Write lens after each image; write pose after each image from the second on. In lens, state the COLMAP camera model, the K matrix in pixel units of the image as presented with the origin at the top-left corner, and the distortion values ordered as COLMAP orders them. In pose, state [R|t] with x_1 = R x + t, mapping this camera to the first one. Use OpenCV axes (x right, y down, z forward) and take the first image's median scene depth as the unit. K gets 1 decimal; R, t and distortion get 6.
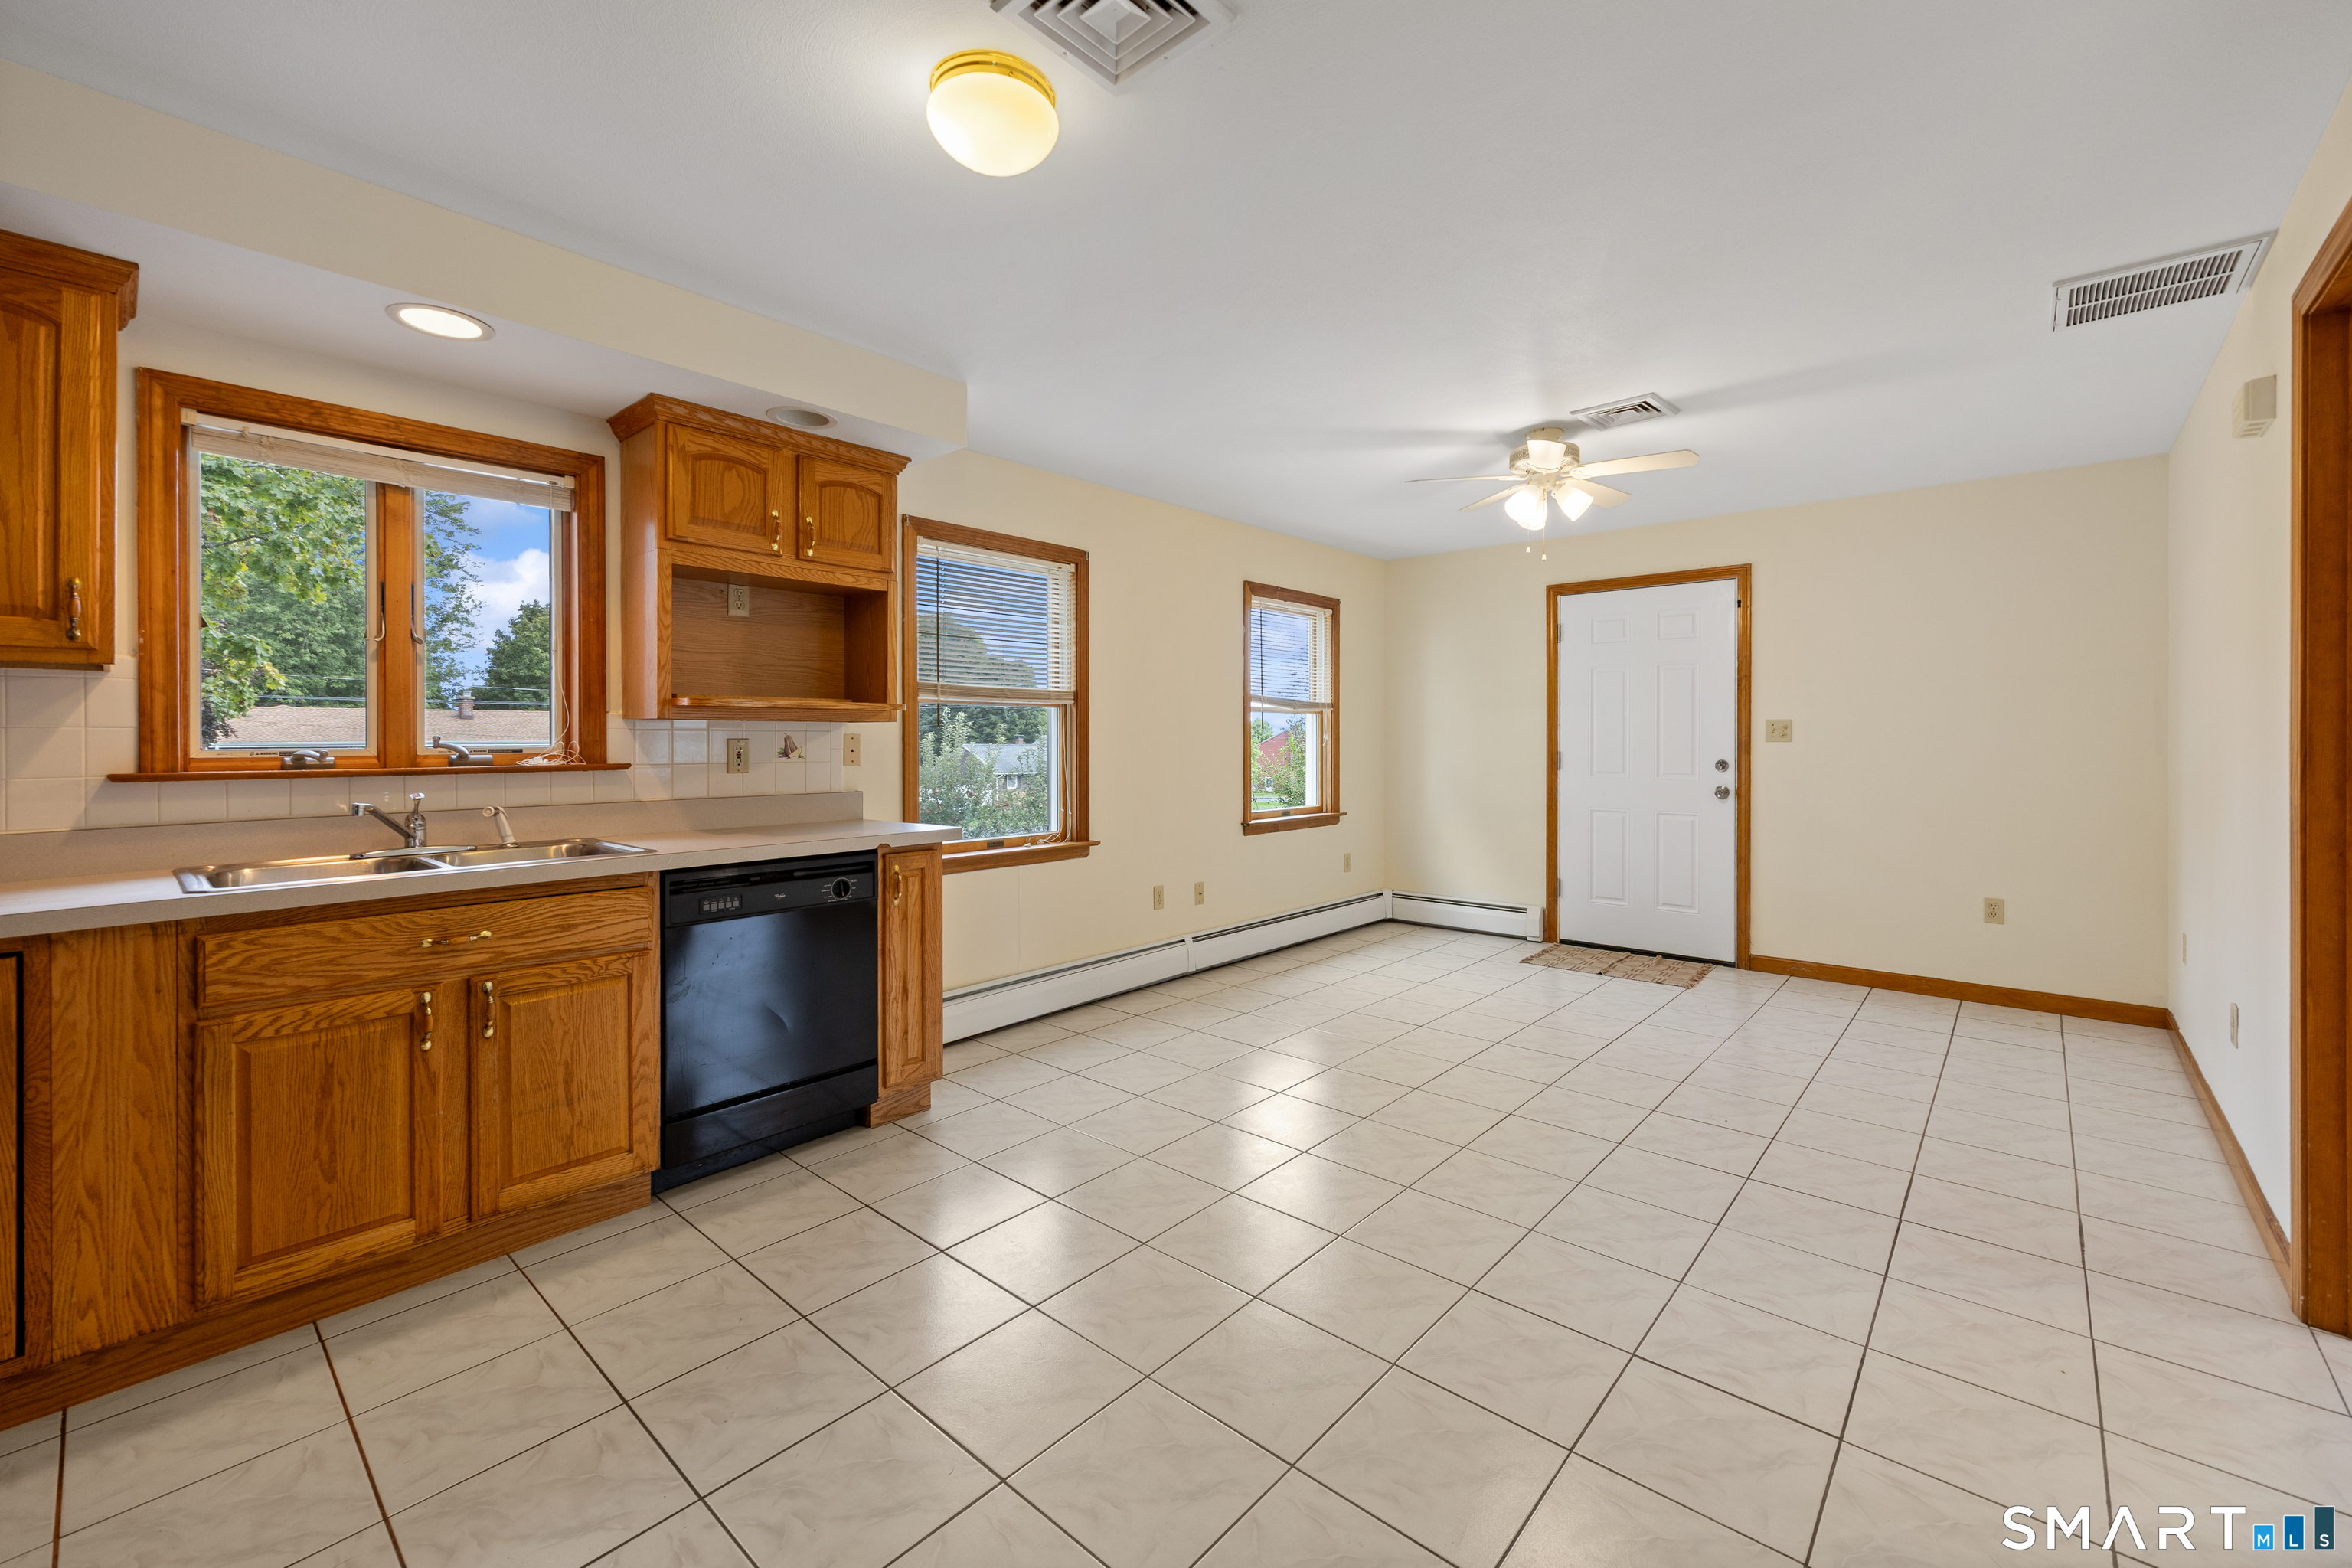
lens RADIAL K [[948.7, 0, 1190.2], [0, 948.7, 738.5], [0, 0, 1]] dist [0.002173, 0.000233]
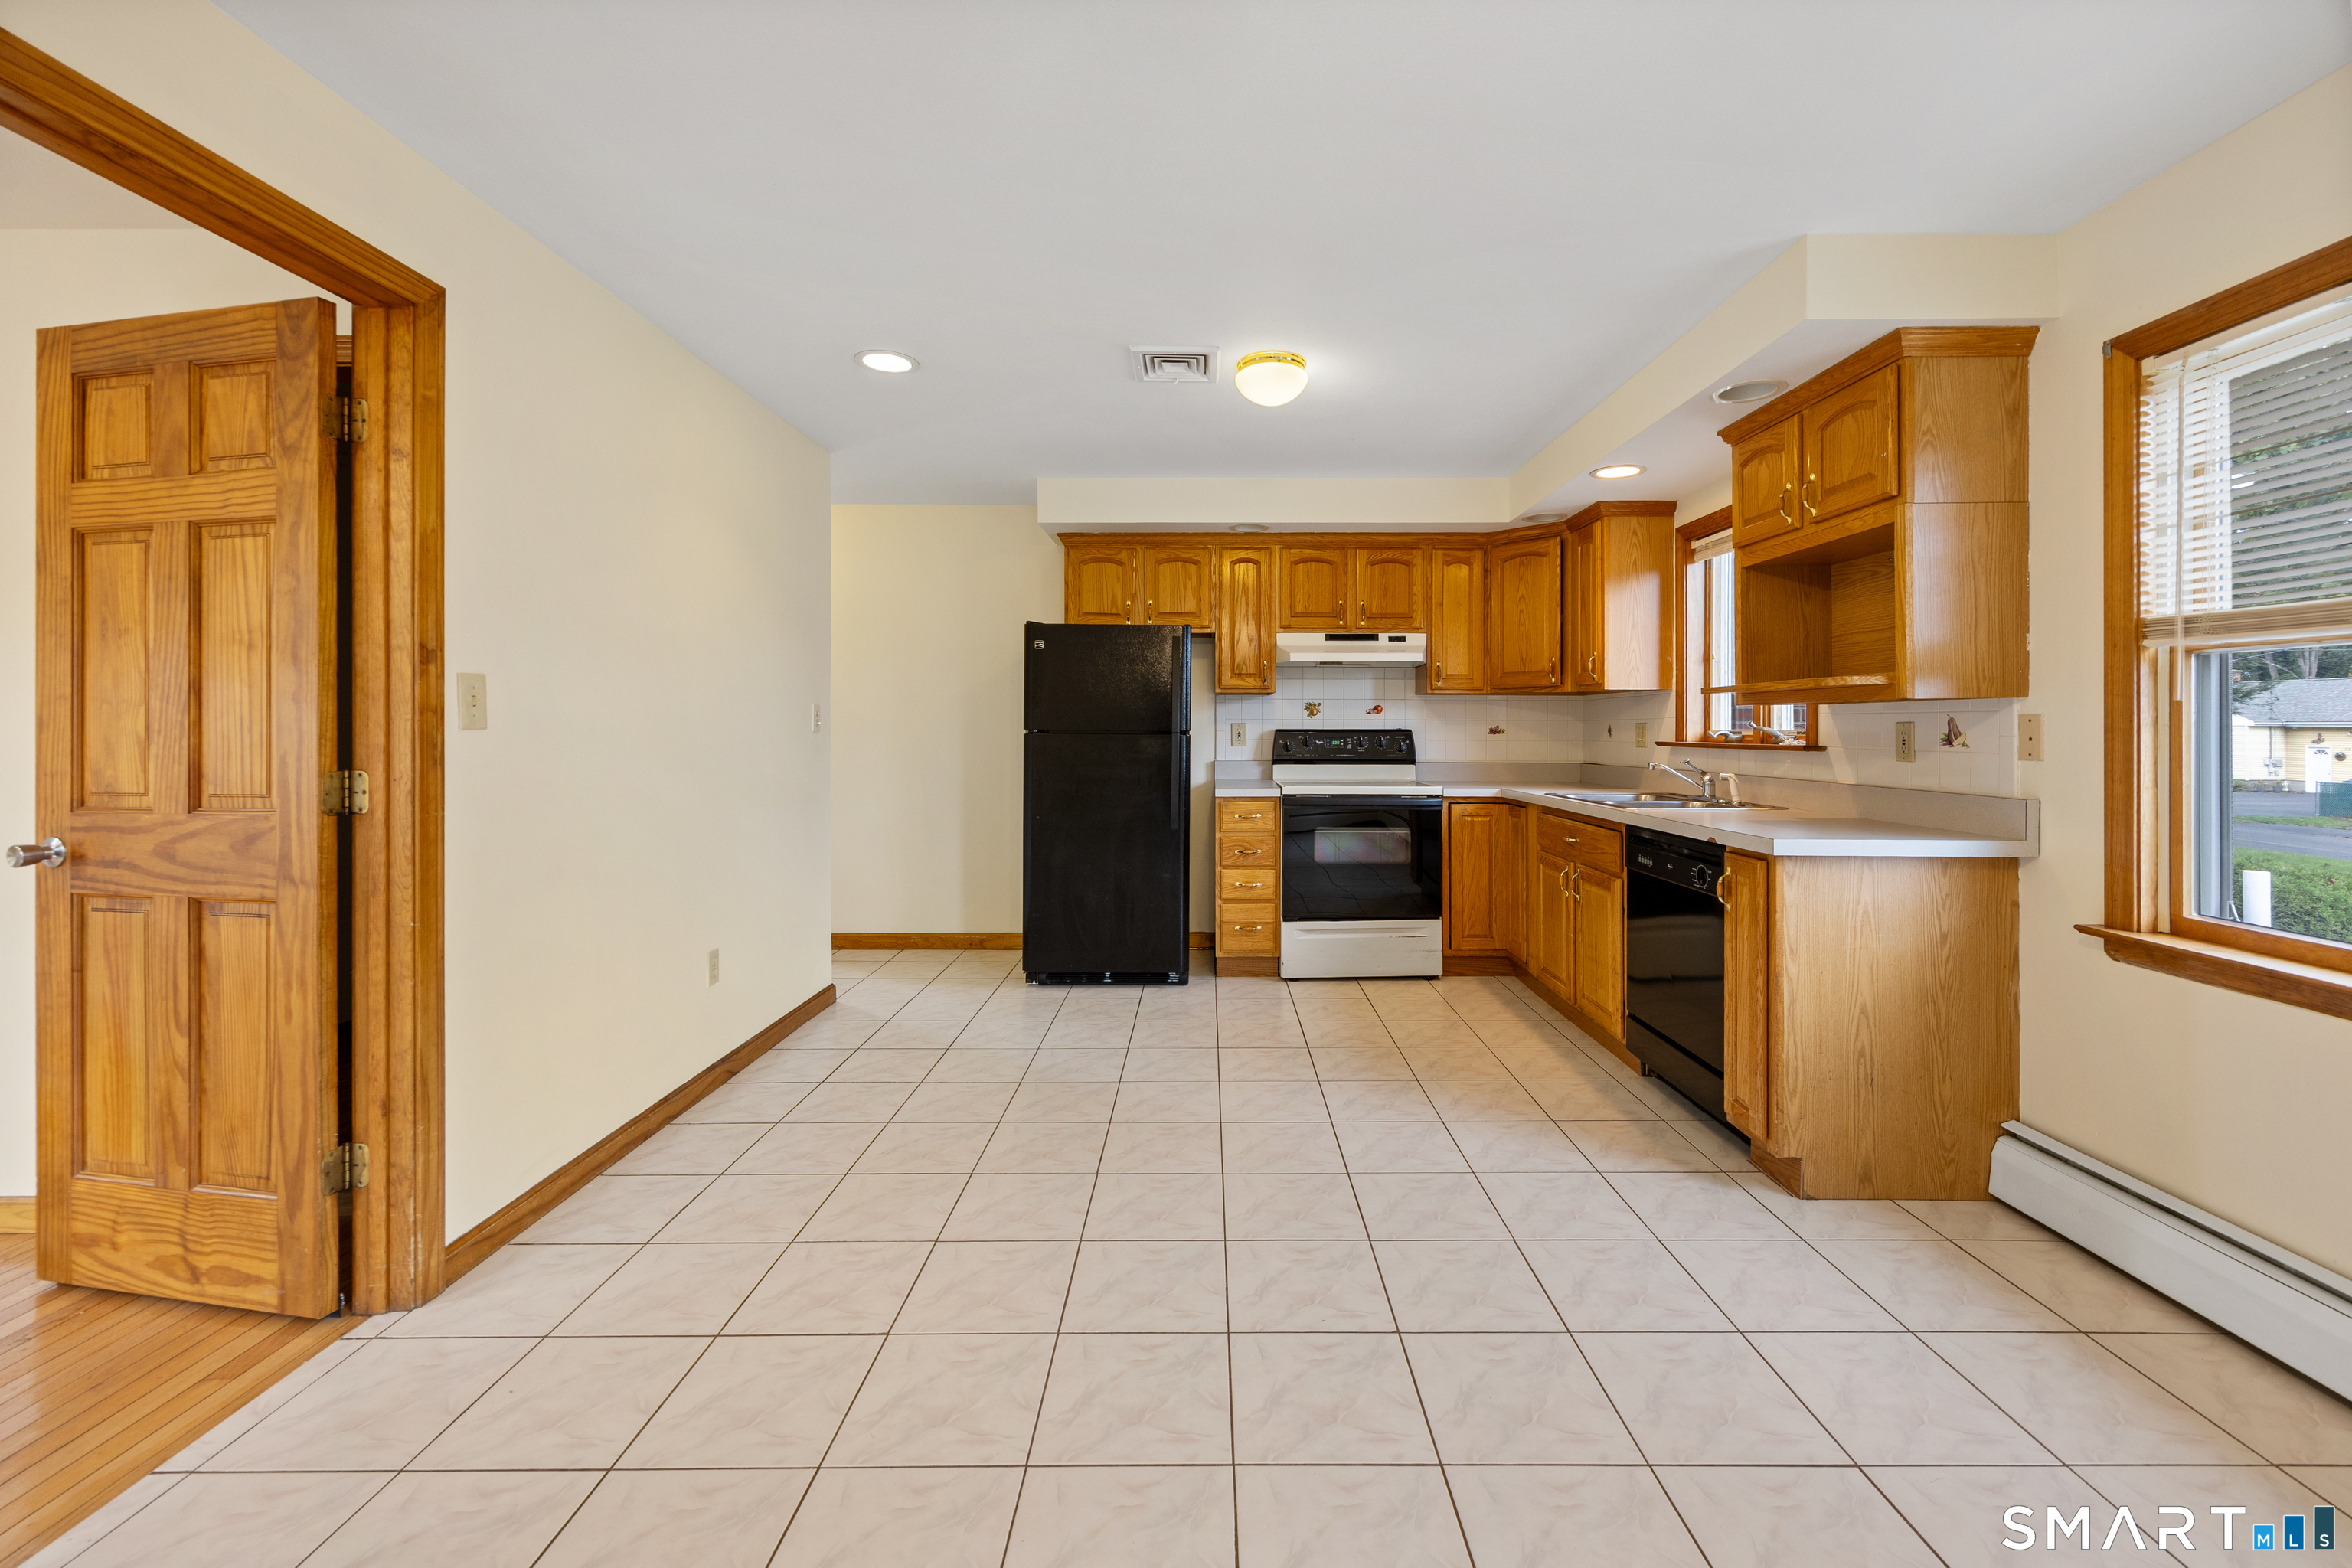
lens RADIAL K [[950.6, 0, 1222.4], [0, 950.6, 732.6], [0, 0, 1]] dist [0.001504, -0.000012]
pose [[-0.741787, 0.003787, -0.670625, 0.694605], [0.001163, 0.999990, 0.004361, 0.006360], [0.670635, 0.002456, -0.741784, 1.476768]]
